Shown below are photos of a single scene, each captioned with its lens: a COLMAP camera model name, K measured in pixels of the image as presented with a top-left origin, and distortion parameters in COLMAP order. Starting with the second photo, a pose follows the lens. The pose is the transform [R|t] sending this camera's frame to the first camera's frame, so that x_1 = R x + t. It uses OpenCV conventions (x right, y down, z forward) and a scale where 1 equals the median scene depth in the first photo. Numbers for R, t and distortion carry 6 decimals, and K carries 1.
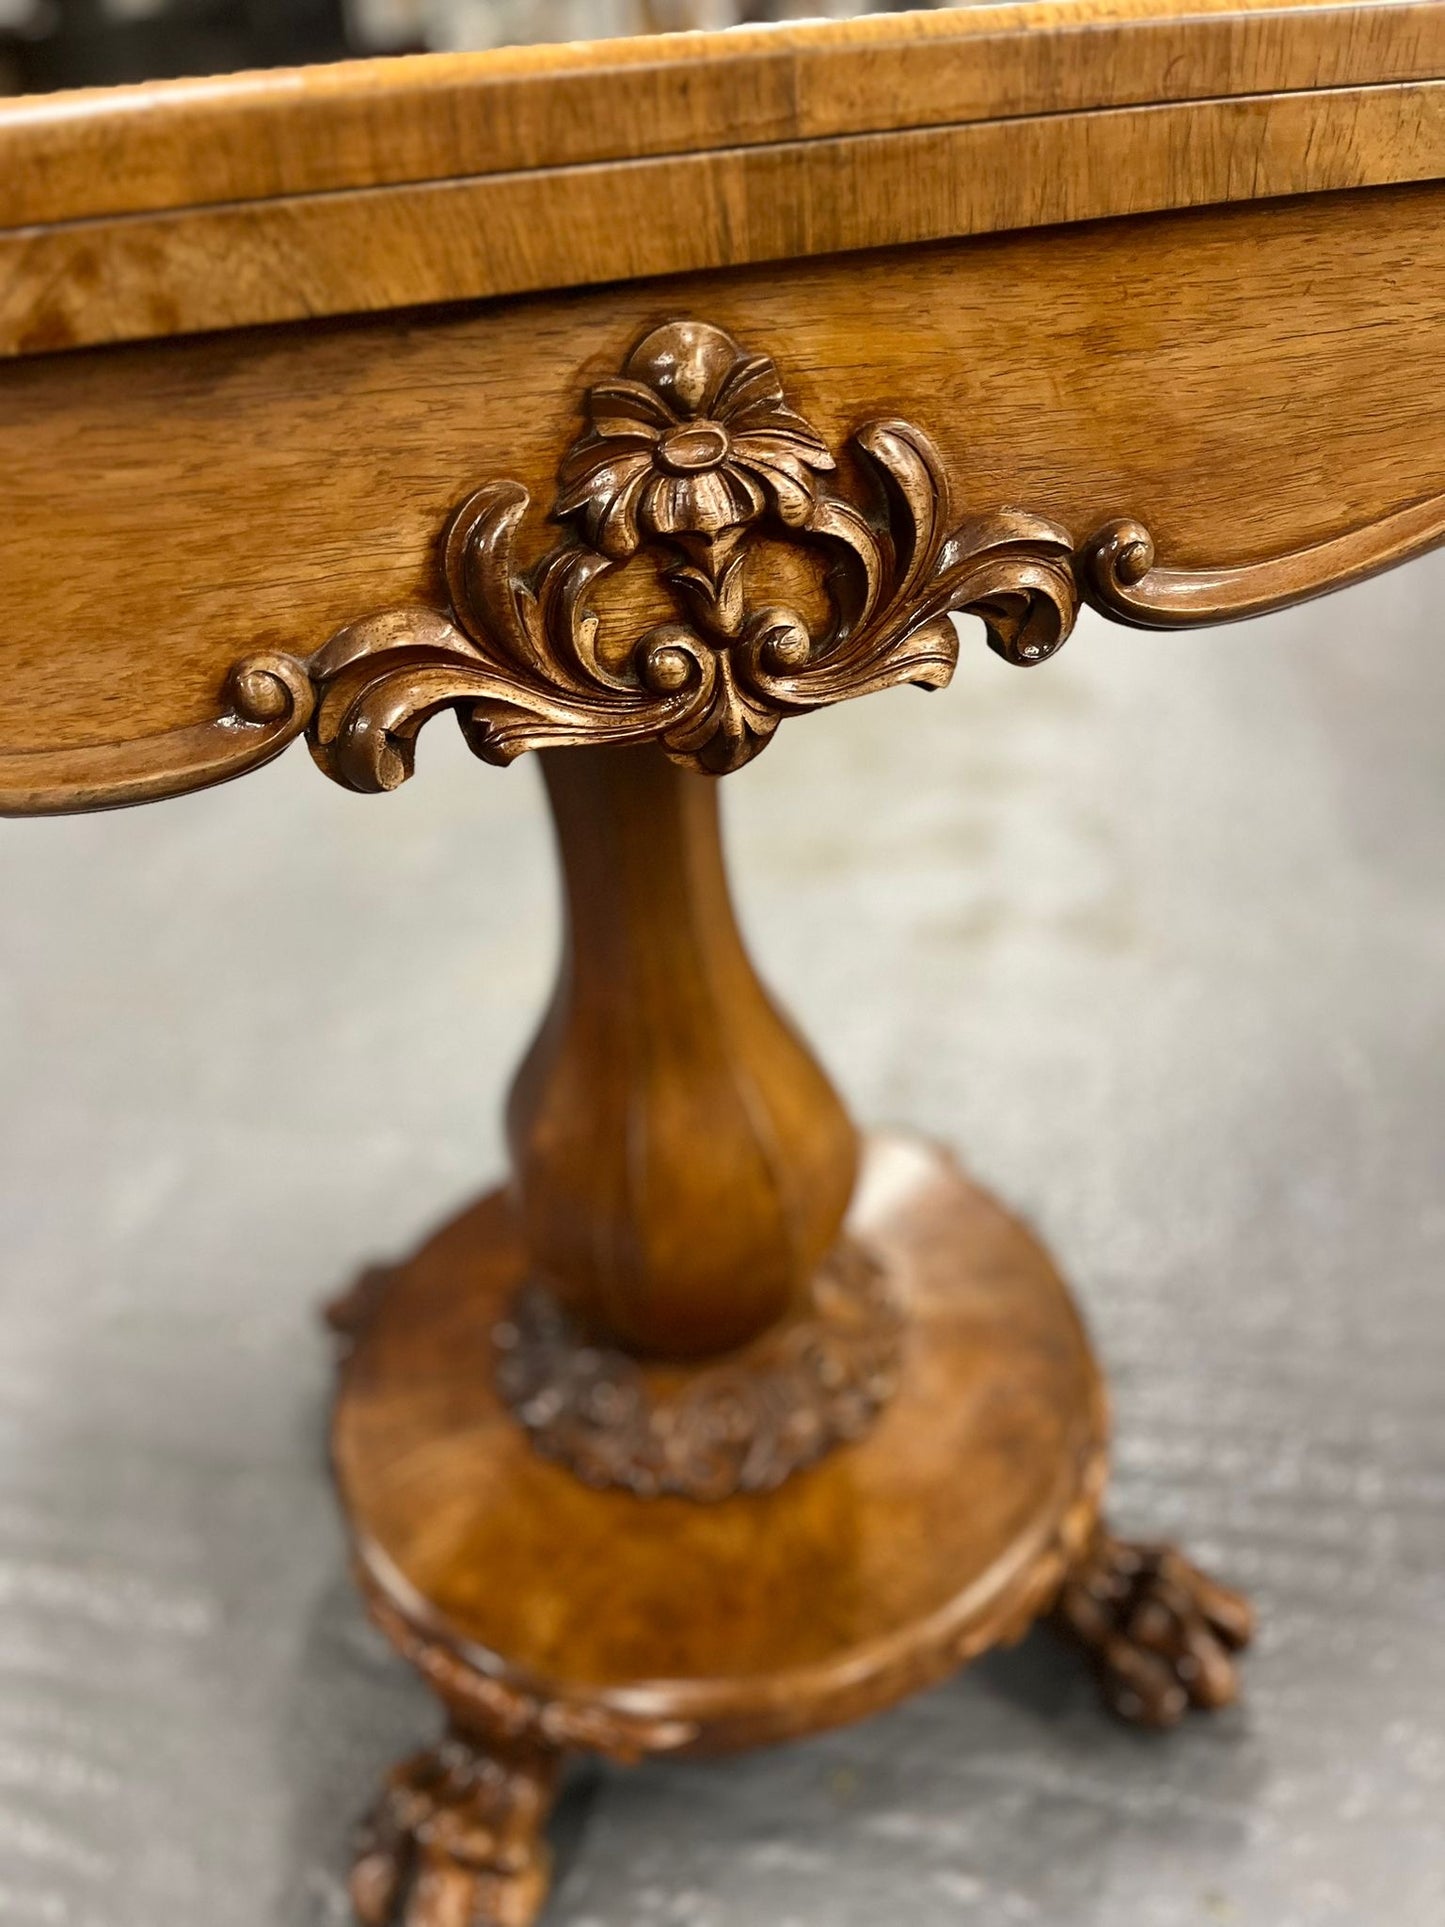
lens RADIAL K [[1453.1, 0, 722.5], [0, 1453.1, 963.5], [0, 0, 1]] dist [-0.004836, -0.003276]
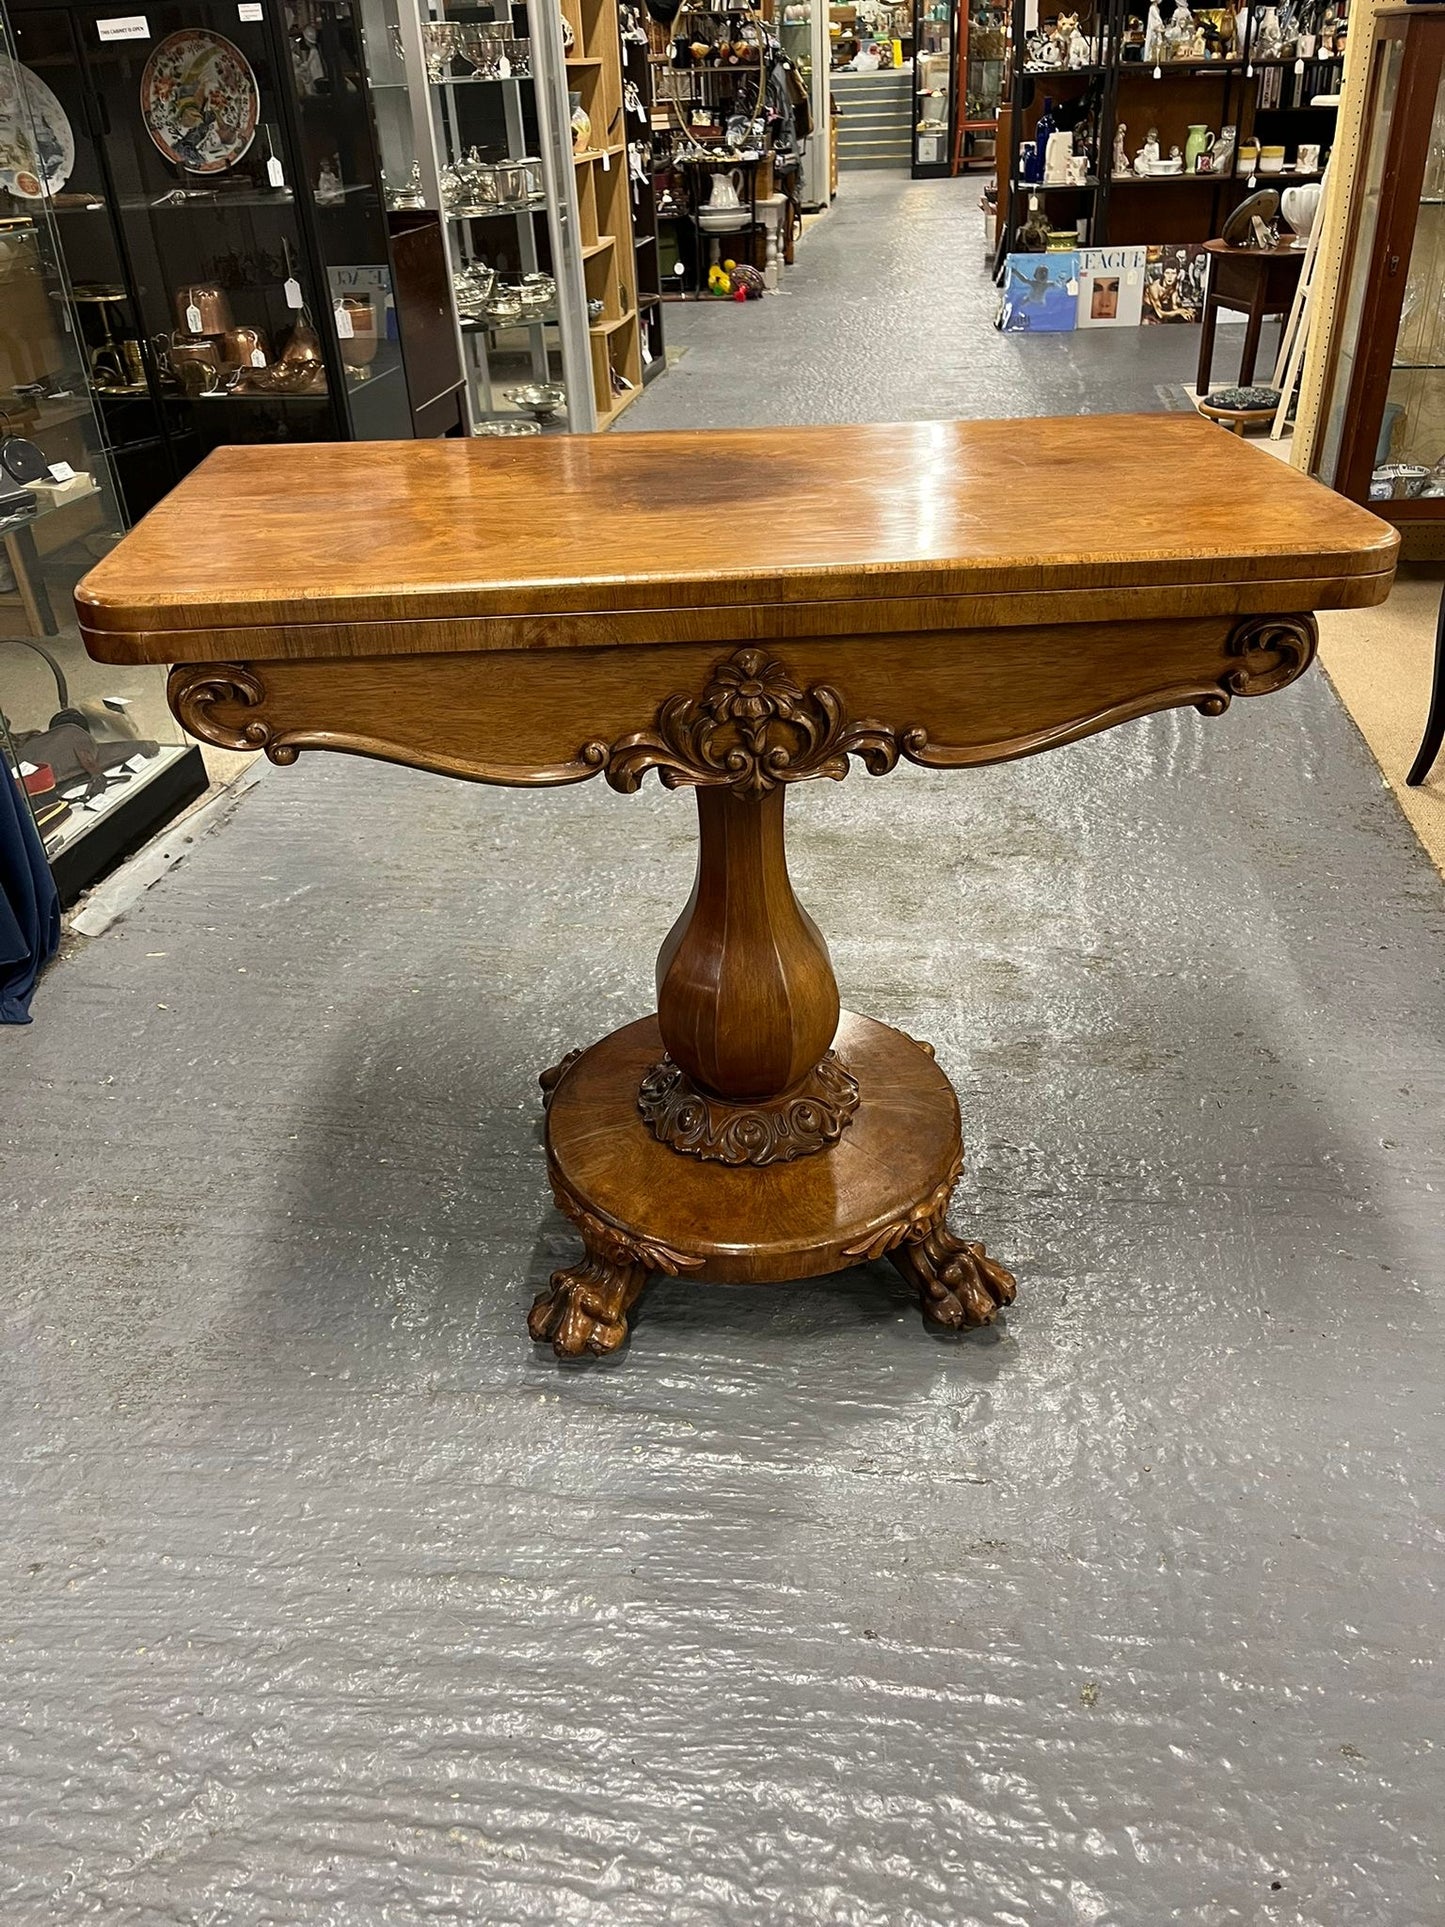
lens RADIAL K [[1413.0, 0, 722.5], [0, 1413.0, 963.5], [0, 0, 1]] dist [0.098095, -0.262113]
pose [[0.981437, 0.142497, -0.128358, 0.336572], [-0.142764, 0.989731, 0.007172, 0.158772], [0.128062, 0.011286, 0.991702, -1.655846]]
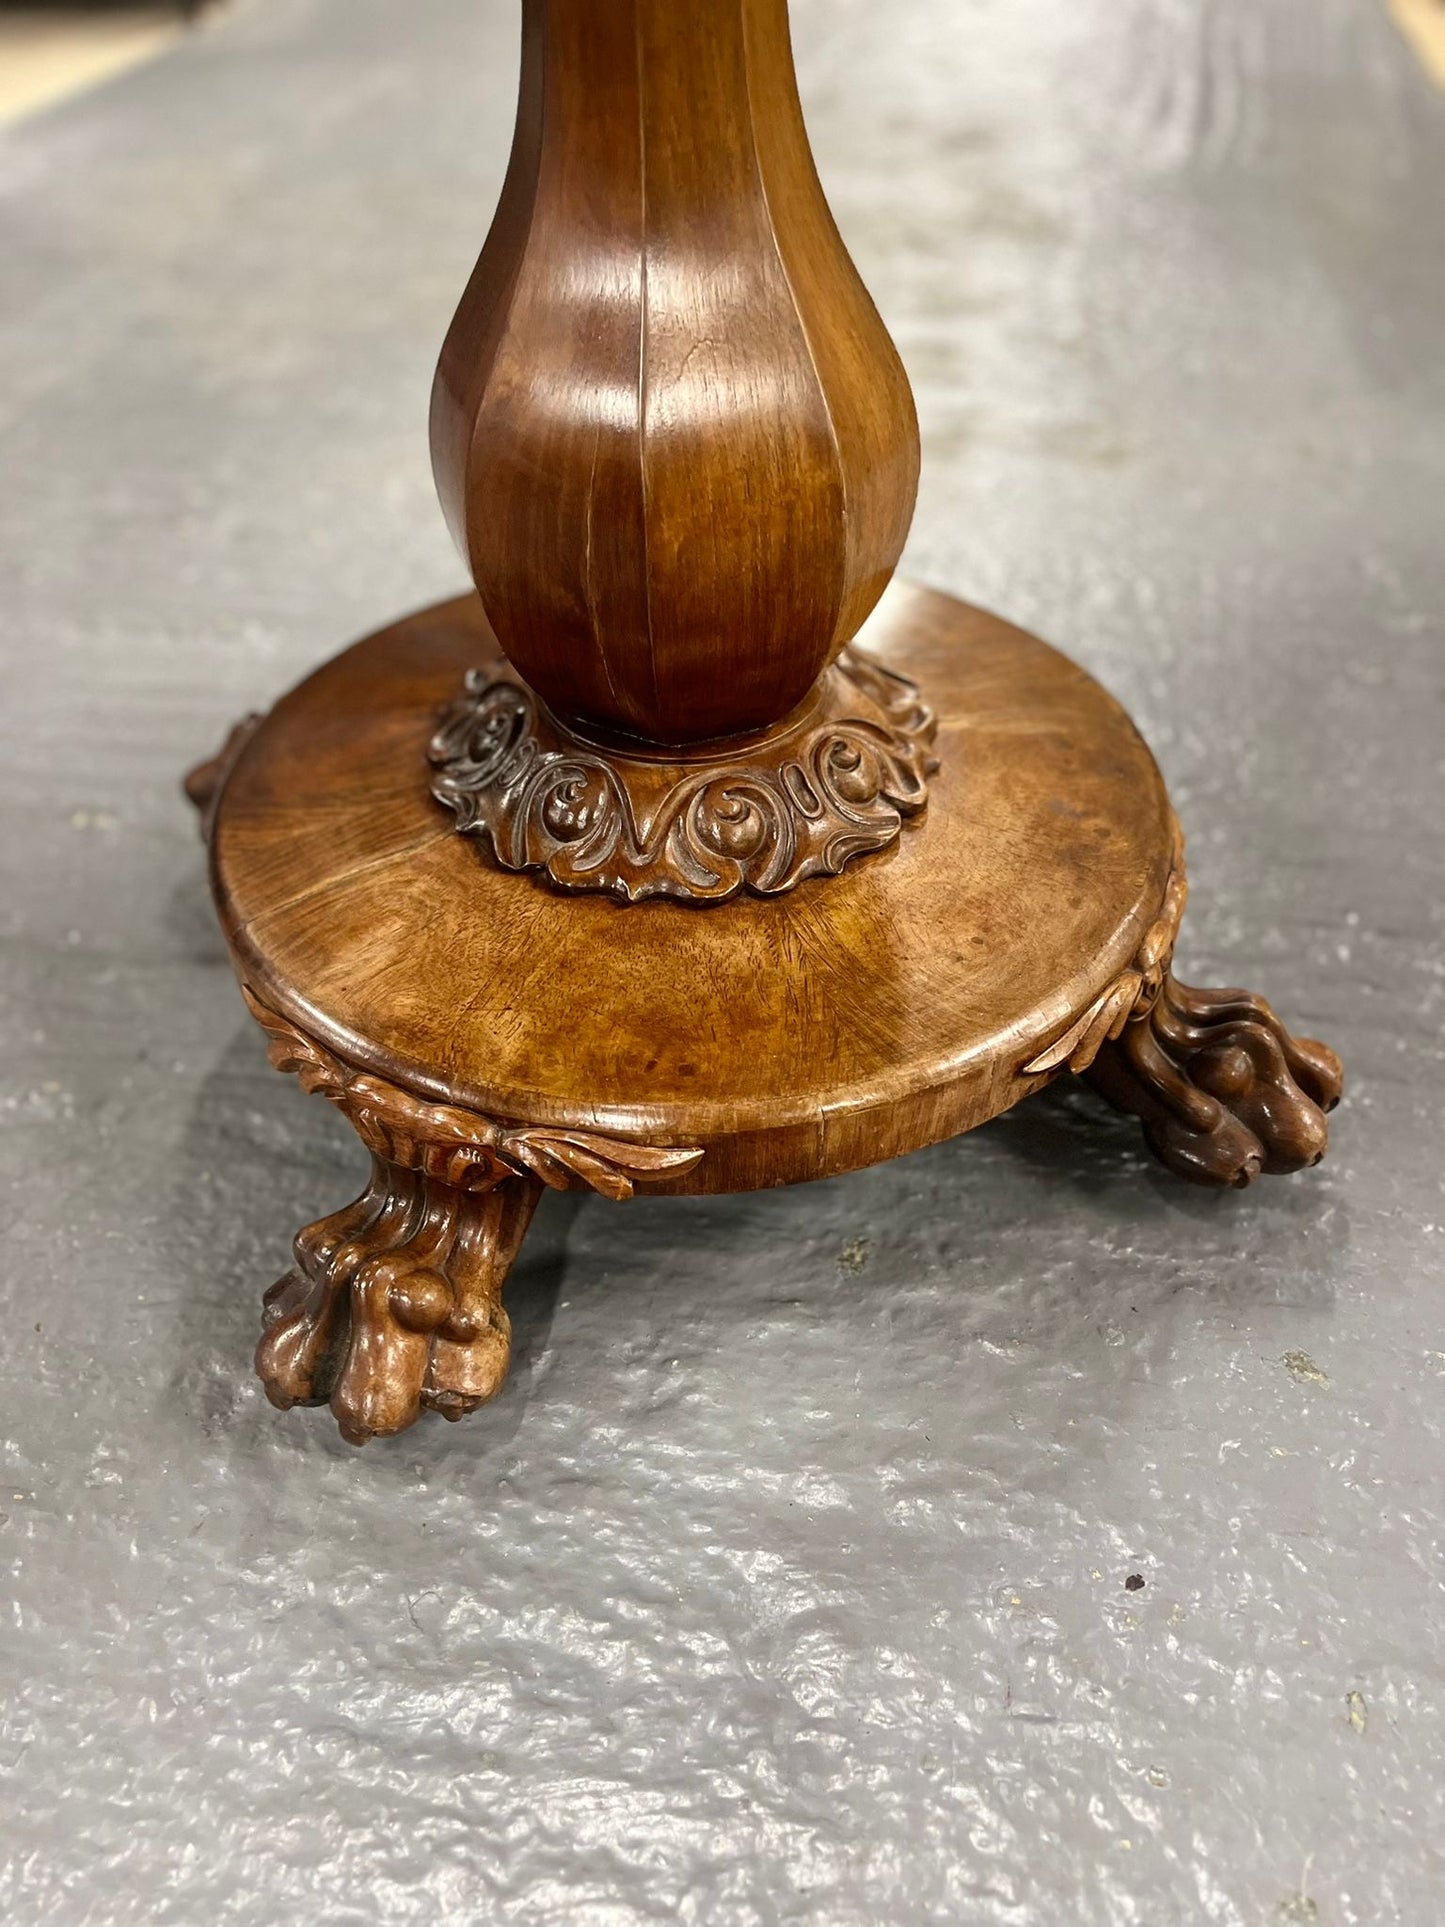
lens RADIAL K [[1443.5, 0, 714.0], [0, 1443.5, 960.7], [0, 0, 1]] dist [0.064021, -0.118629]
pose [[0.995470, 0.009604, 0.094594, -0.152166], [-0.026084, 0.984301, 0.174557, 0.480107], [-0.091433, -0.176234, 0.980093, 0.405898]]
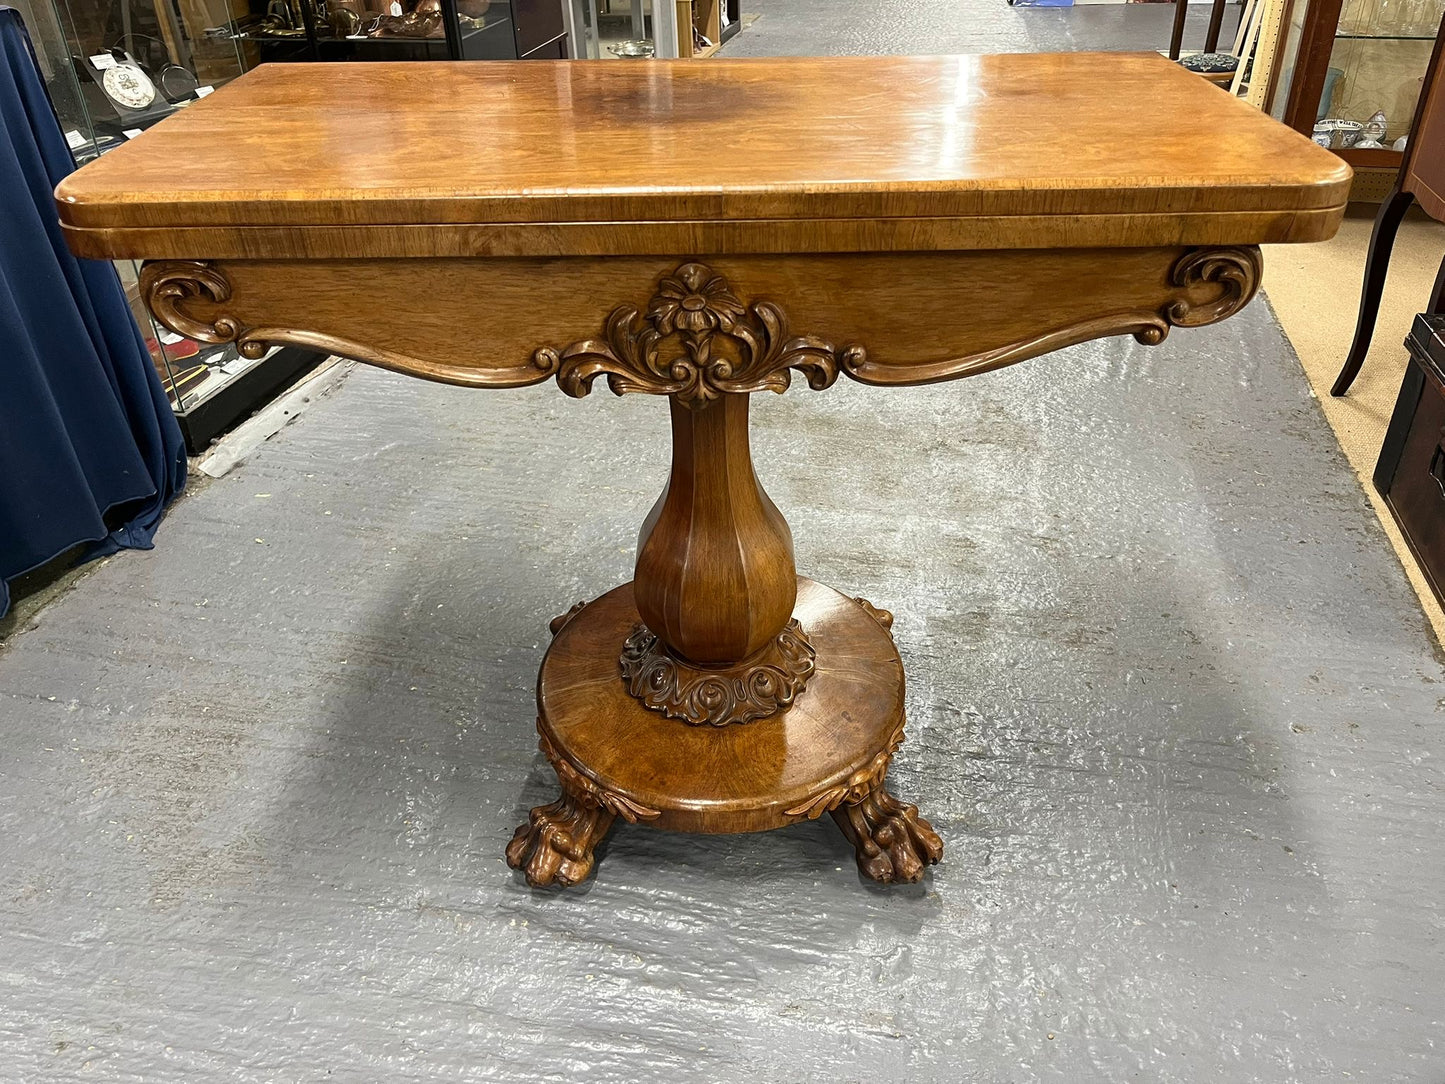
lens RADIAL K [[1065.7, 0, 709.0], [0, 1065.7, 528.0], [0, 0, 1]] dist [0.066278, -0.118854]
pose [[0.963338, 0.193924, -0.185399, 0.467982], [-0.187824, 0.980924, 0.050094, -0.017299], [0.191577, -0.013435, 0.981386, -1.061086]]
